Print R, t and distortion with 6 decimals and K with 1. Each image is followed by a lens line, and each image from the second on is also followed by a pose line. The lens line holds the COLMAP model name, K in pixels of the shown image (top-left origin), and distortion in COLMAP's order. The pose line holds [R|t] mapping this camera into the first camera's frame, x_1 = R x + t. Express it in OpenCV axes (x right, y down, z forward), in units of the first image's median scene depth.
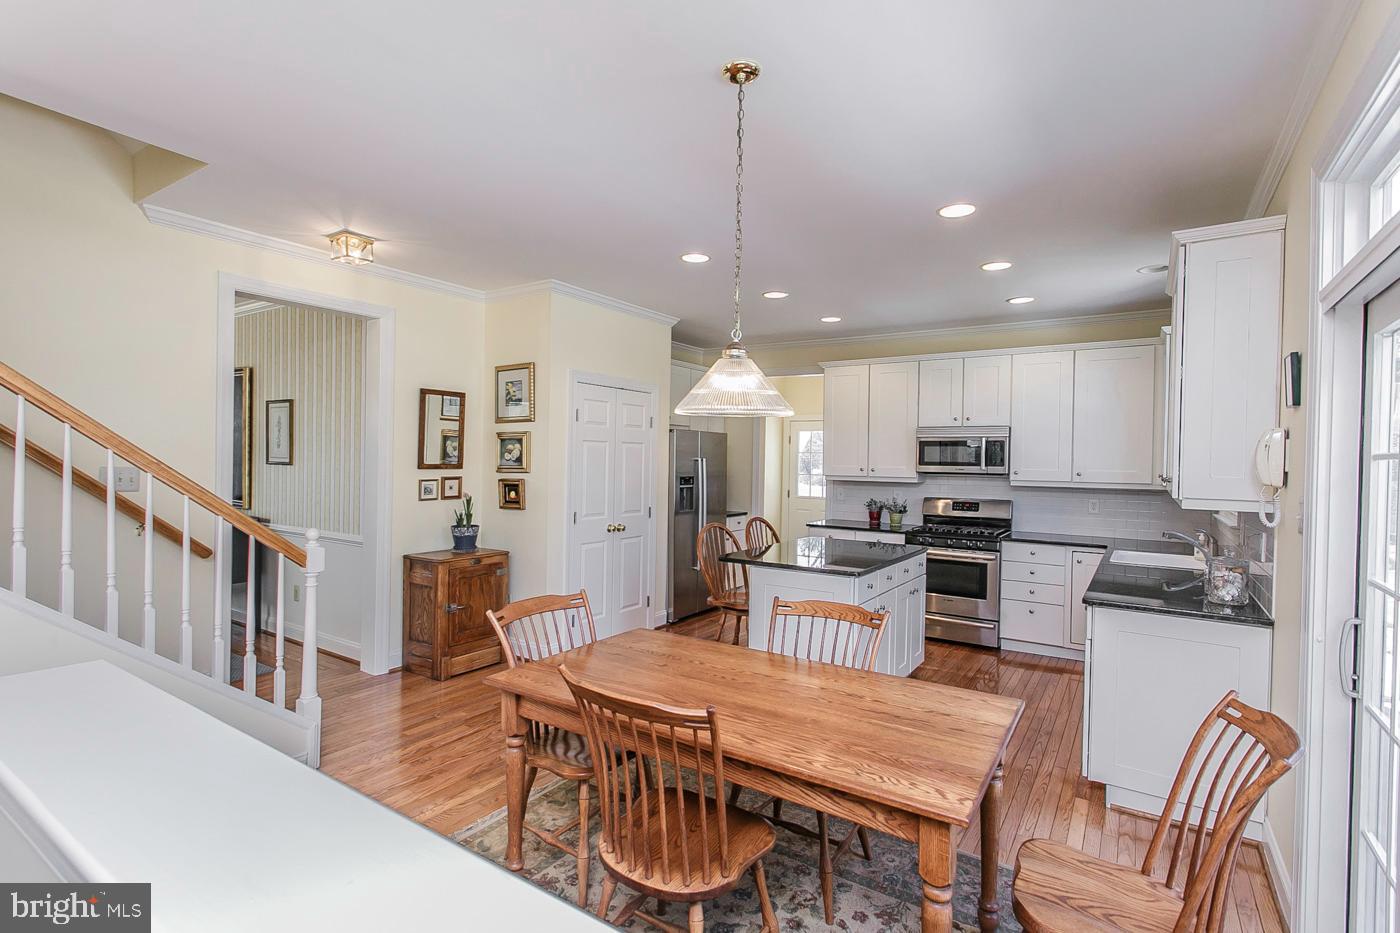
lens RADIAL K [[675.9, 0, 689.7], [0, 675.9, 464.6], [0, 0, 1]] dist [0.004241, 0.001005]
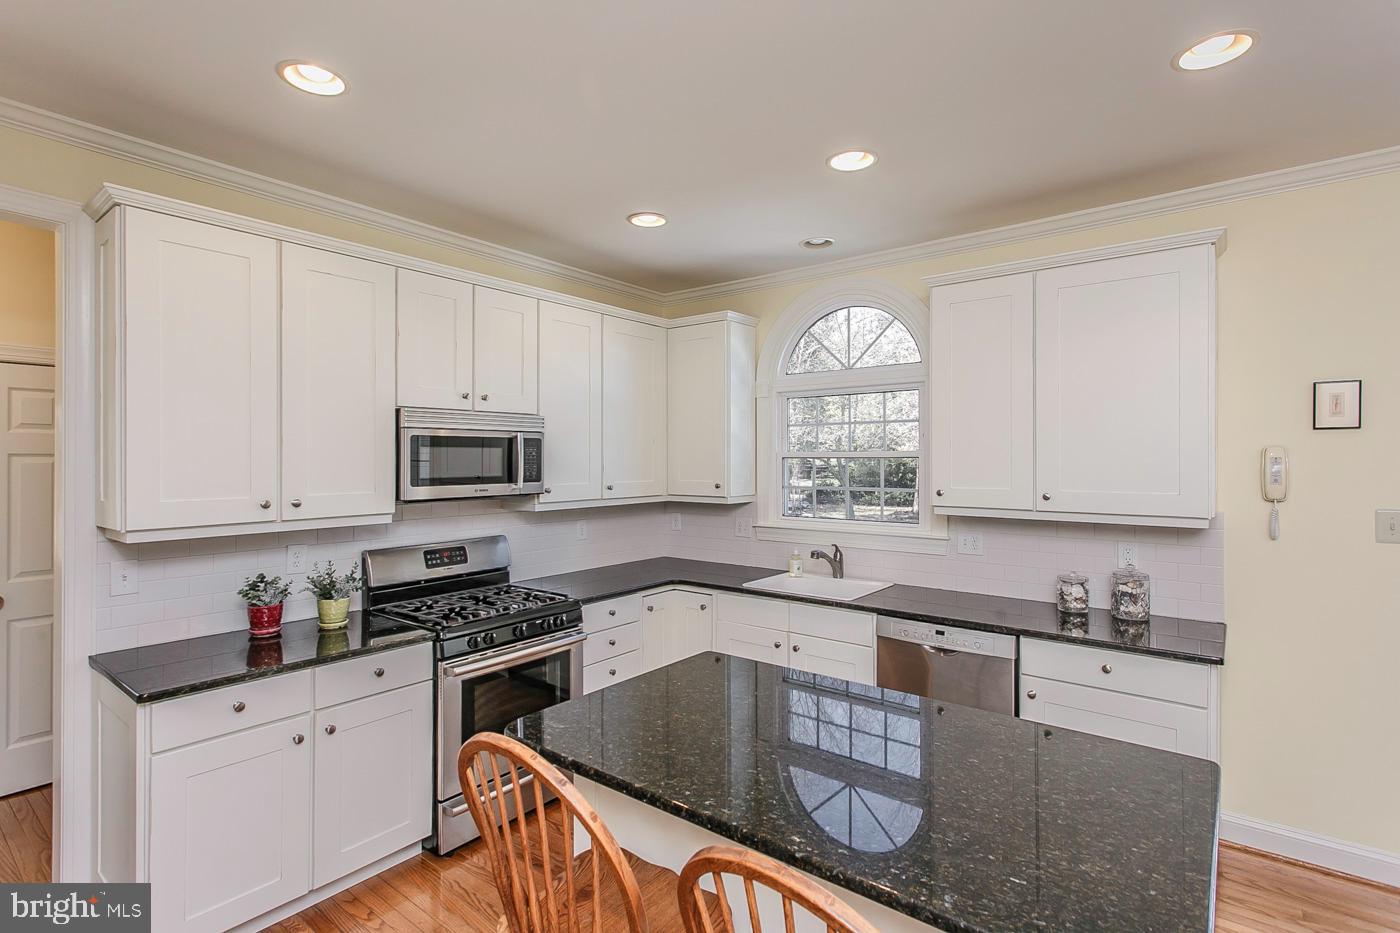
lens RADIAL K [[675.9, 0, 689.7], [0, 675.9, 464.6], [0, 0, 1]] dist [0.004241, 0.001005]
pose [[0.082443, -0.026387, 0.996246, -0.196385], [0.008457, 0.999632, 0.025777, -0.041744], [-0.996560, 0.006300, 0.082635, 1.267797]]
